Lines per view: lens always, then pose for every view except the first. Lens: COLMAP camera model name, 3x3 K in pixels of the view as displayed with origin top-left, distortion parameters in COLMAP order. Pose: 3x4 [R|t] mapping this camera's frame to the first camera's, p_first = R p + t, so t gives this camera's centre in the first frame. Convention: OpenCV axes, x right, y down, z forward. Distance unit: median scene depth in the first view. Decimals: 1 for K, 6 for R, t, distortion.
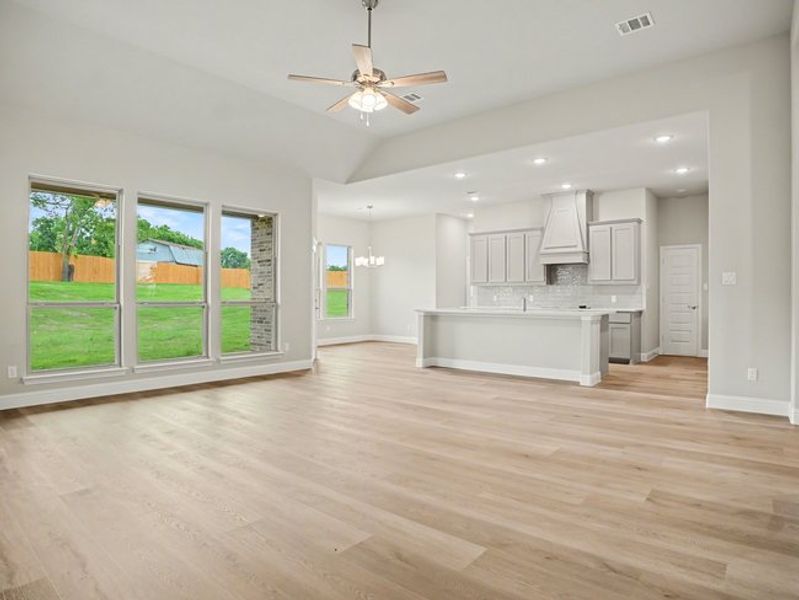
lens RADIAL K [[464.3, 0, 399.5], [0, 464.3, 300.0], [0, 0, 1]] dist [-0.044925, -0.000538]
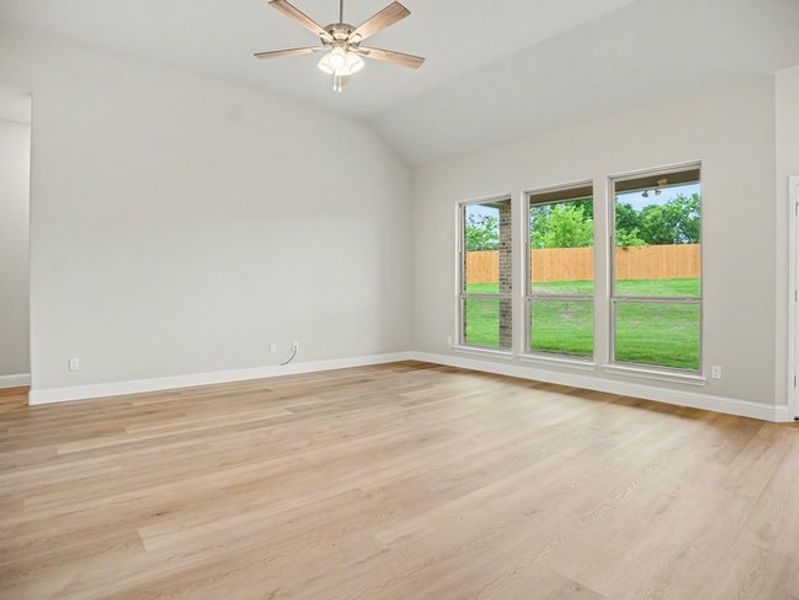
lens RADIAL K [[464.3, 0, 399.5], [0, 464.3, 300.0], [0, 0, 1]] dist [-0.044925, -0.000538]
pose [[-0.208172, 0.016117, -0.977959, 0.758901], [-0.012025, 0.999746, 0.019036, -0.005428], [0.978018, 0.015722, -0.207925, 1.301297]]
